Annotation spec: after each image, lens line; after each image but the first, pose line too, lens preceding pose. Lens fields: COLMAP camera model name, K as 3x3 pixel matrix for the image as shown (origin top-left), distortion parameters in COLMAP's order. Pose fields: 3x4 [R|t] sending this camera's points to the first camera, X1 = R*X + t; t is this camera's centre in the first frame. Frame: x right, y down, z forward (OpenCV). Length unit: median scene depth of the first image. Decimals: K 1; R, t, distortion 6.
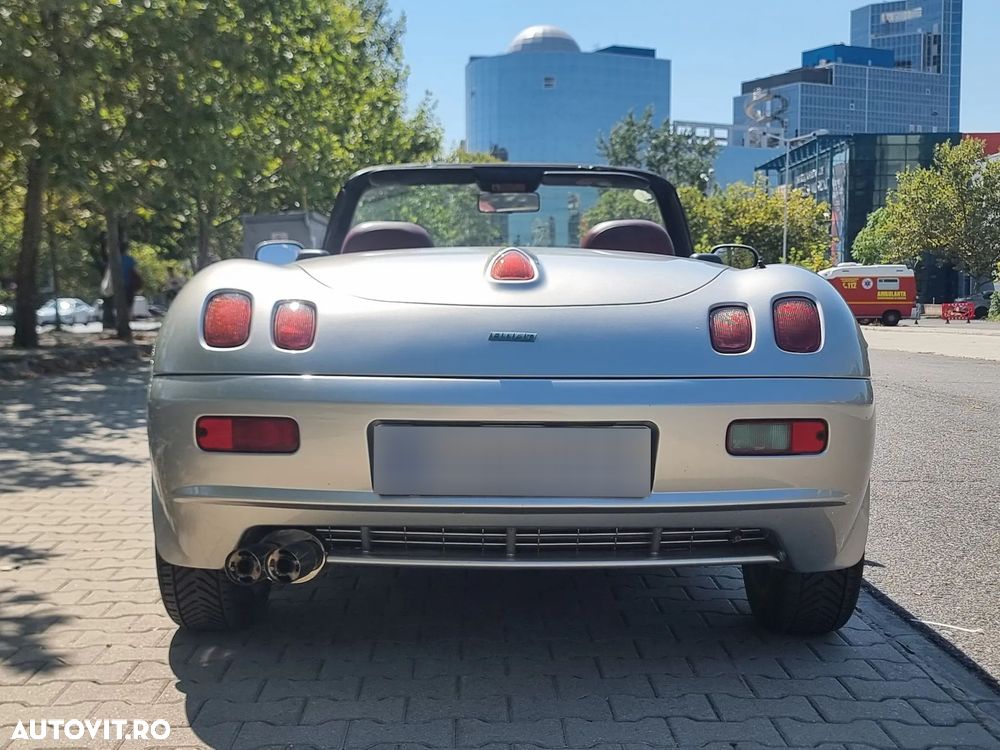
lens RADIAL K [[1317.3, 0, 512.5], [0, 1317.3, 377.6], [0, 0, 1]] dist [0.087899, -0.105222]
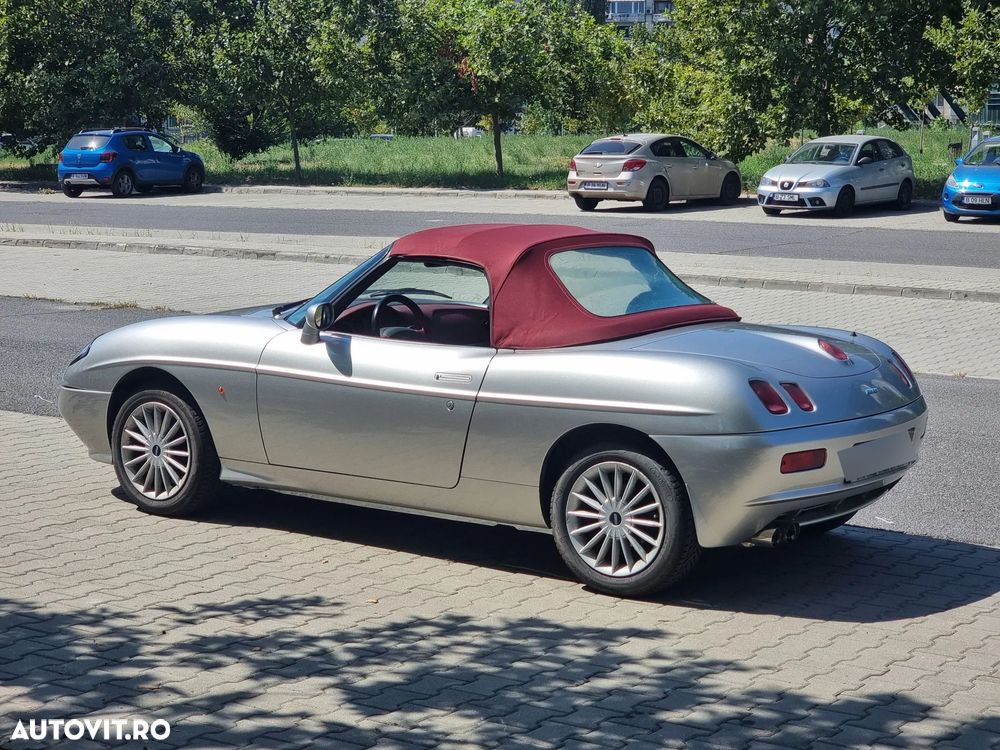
lens RADIAL K [[1948.1, 0, 469.7], [0, 1948.1, 375.3], [0, 0, 1]] dist [-0.102122, 1.517713]
pose [[0.591712, -0.099383, 0.800000, -2.225233], [0.043677, 0.994866, 0.091285, -0.287376], [-0.804965, -0.019073, 0.593015, -0.163360]]
